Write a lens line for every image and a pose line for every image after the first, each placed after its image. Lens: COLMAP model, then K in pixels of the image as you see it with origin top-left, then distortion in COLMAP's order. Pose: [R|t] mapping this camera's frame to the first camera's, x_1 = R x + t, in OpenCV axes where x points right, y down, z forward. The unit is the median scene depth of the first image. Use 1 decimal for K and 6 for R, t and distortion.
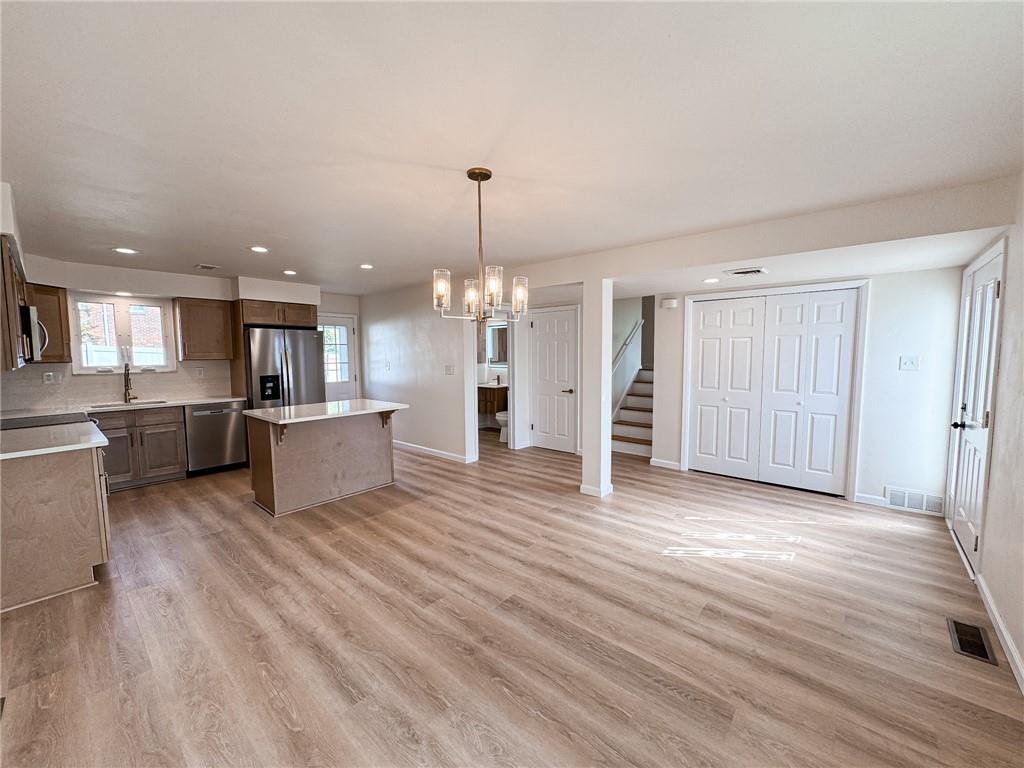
lens RADIAL K [[407.8, 0, 512.0], [0, 407.8, 384.0], [0, 0, 1]] dist [-0.000444, -0.000060]
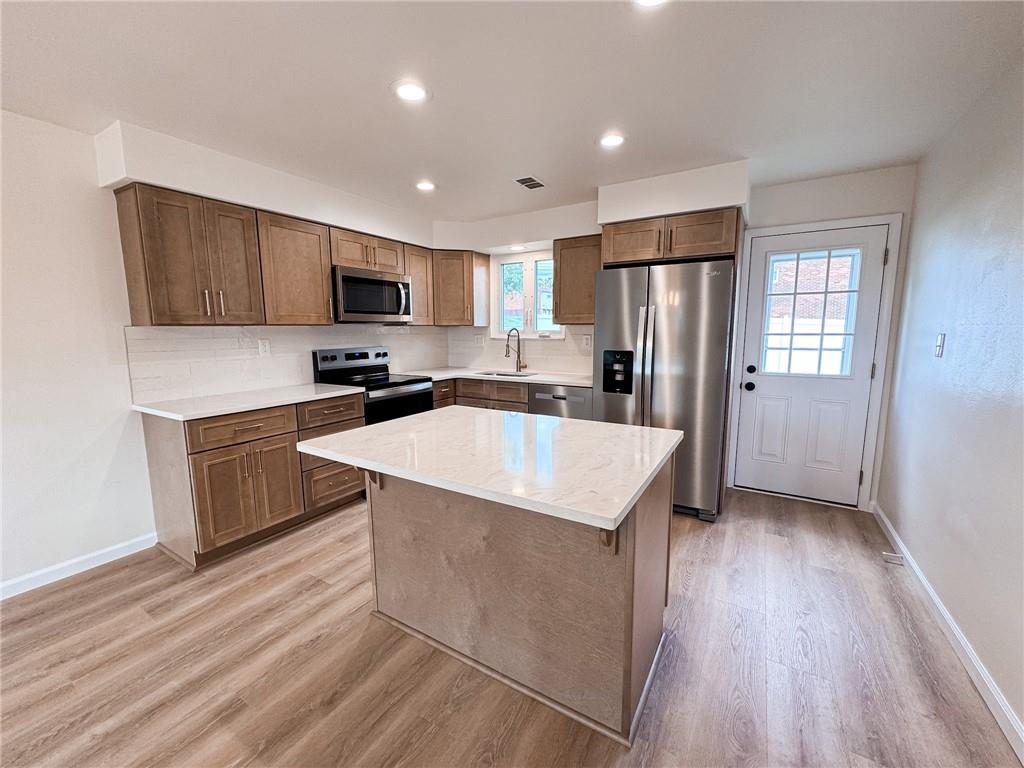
lens RADIAL K [[407.8, 0, 512.0], [0, 407.8, 384.0], [0, 0, 1]] dist [-0.000444, -0.000060]
pose [[0.184713, 0.128692, -0.974330, -0.050394], [-0.073903, 0.990401, 0.116804, -0.029161], [0.980010, 0.050430, 0.192451, 0.762293]]
